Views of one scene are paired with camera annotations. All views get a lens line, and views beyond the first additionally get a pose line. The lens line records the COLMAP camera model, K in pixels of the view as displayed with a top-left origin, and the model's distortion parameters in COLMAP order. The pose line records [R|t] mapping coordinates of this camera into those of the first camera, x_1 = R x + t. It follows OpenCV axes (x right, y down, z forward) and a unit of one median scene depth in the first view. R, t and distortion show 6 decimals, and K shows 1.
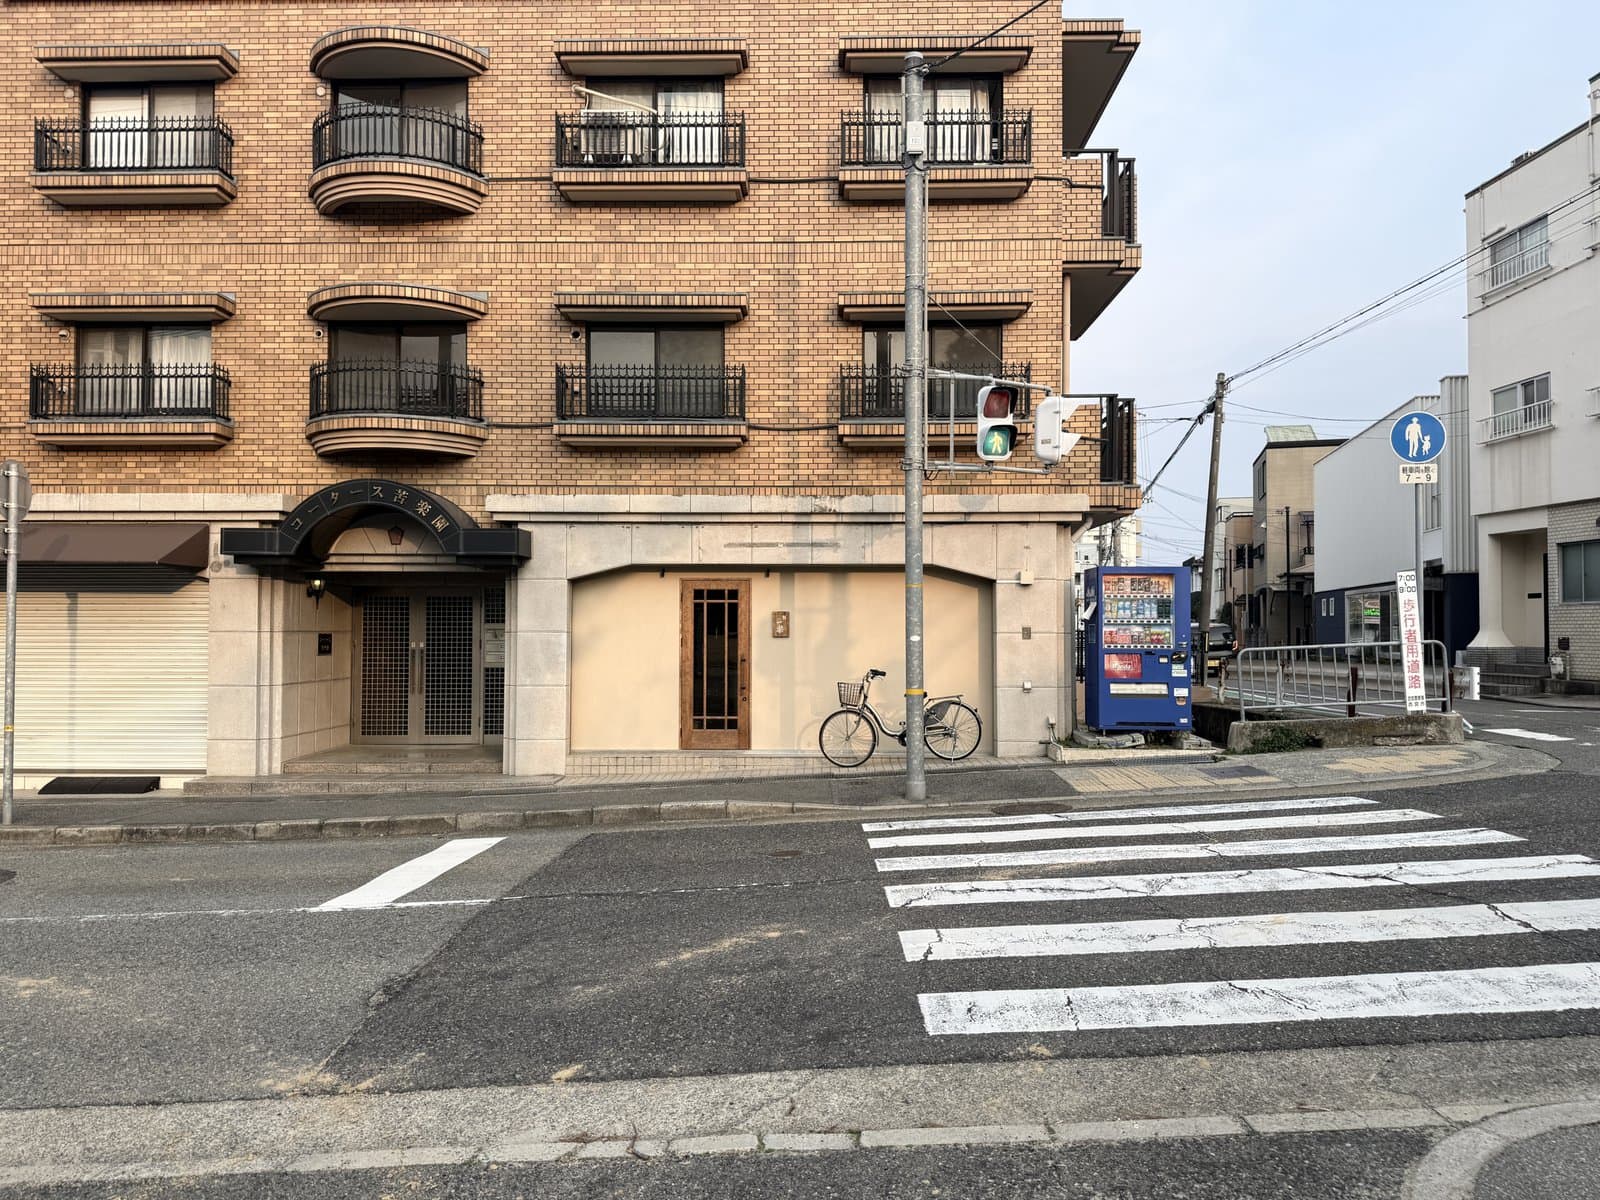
lens RADIAL K [[1105.0, 0, 799.4], [0, 1105.0, 608.6], [0, 0, 1]] dist [0.107025, -0.164202]
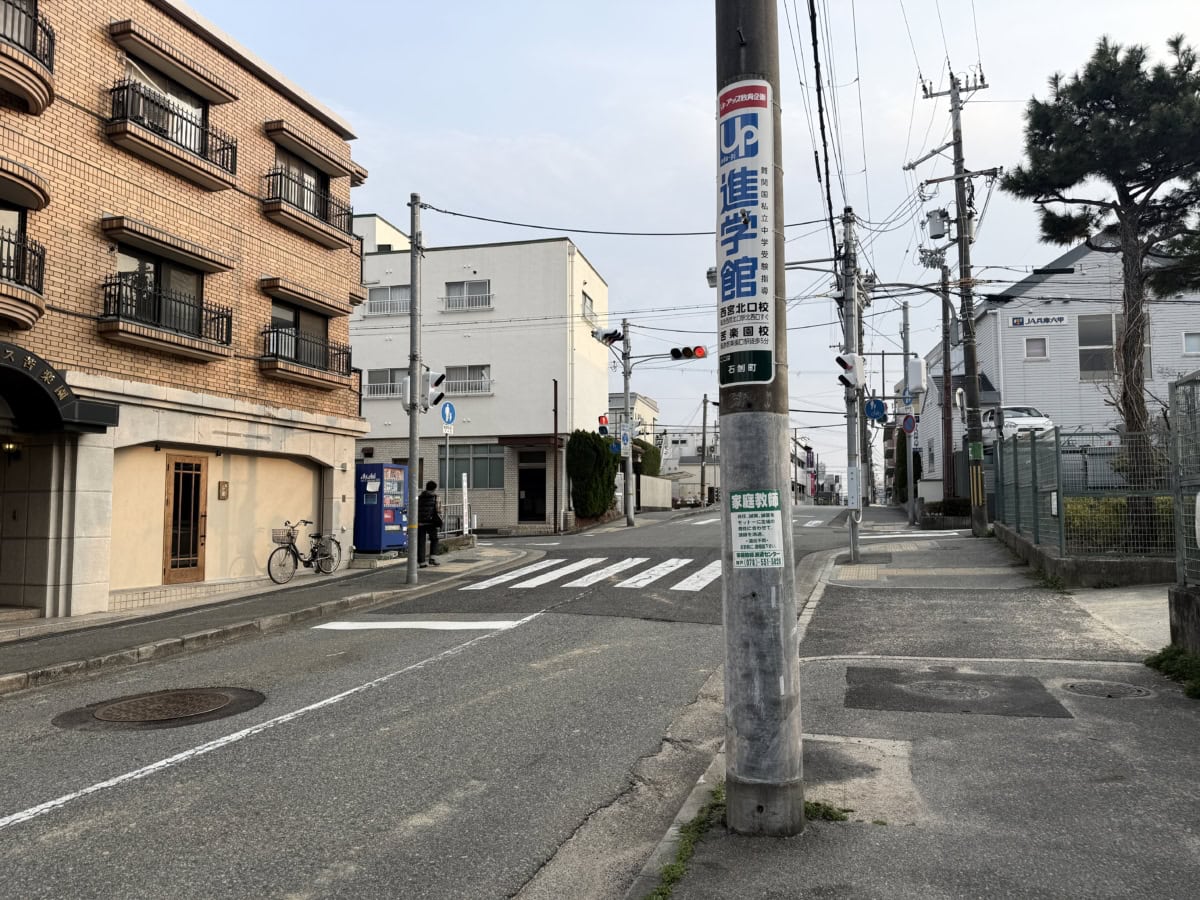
lens RADIAL K [[852.6, 0, 600.0], [0, 852.6, 450.0], [0, 0, 1]] dist [0.002516, 0.000257]
pose [[0.294718, 0.069546, 0.953050, -0.921918], [-0.014036, 0.997556, -0.068453, 0.030841], [-0.955481, 0.006797, 0.294973, 0.215489]]
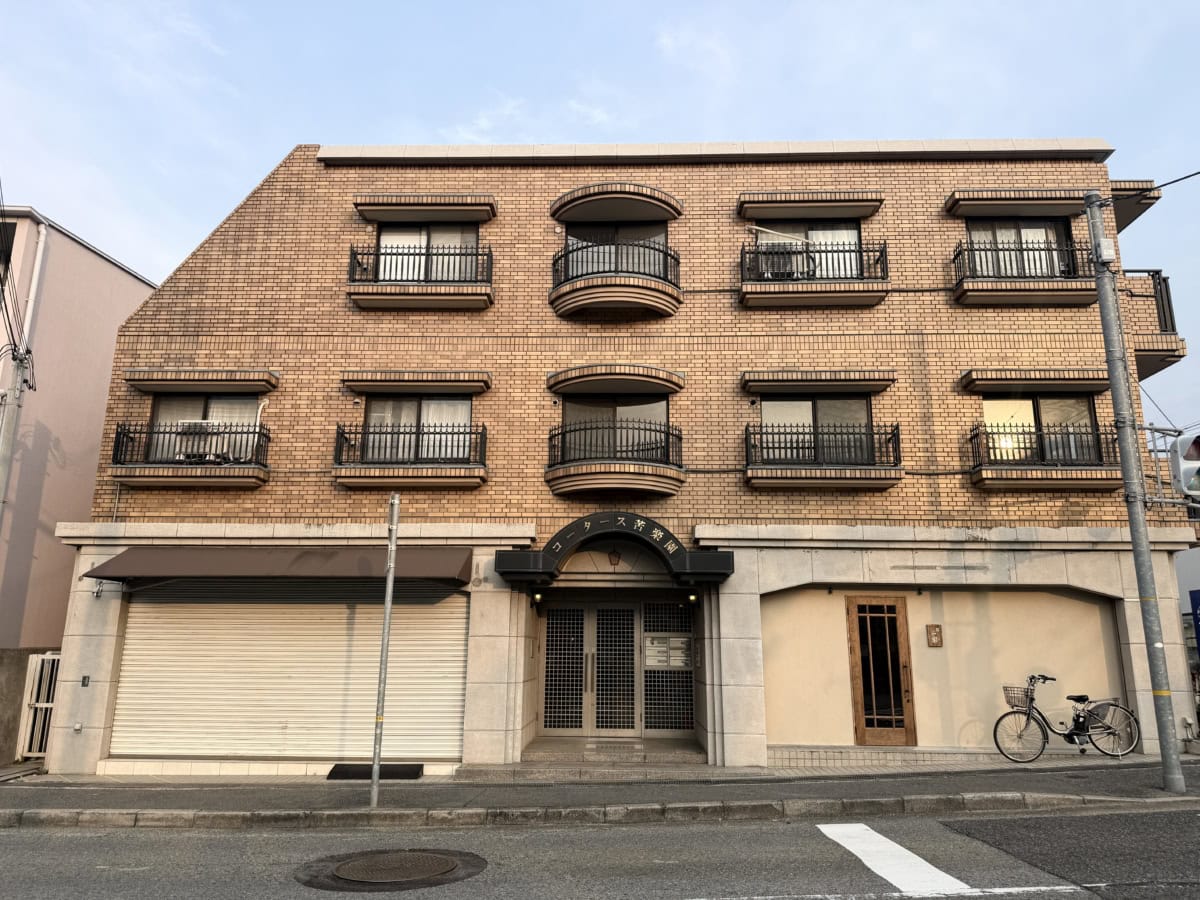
lens RADIAL K [[832.0, 0, 600.0], [0, 832.0, 450.0], [0, 0, 1]] dist [0.135890, -0.200645]
pose [[0.999977, 0.004893, -0.004644, -0.374329], [-0.005768, 0.977152, -0.212463, 0.015222], [0.003499, 0.212485, 0.977158, 0.064194]]
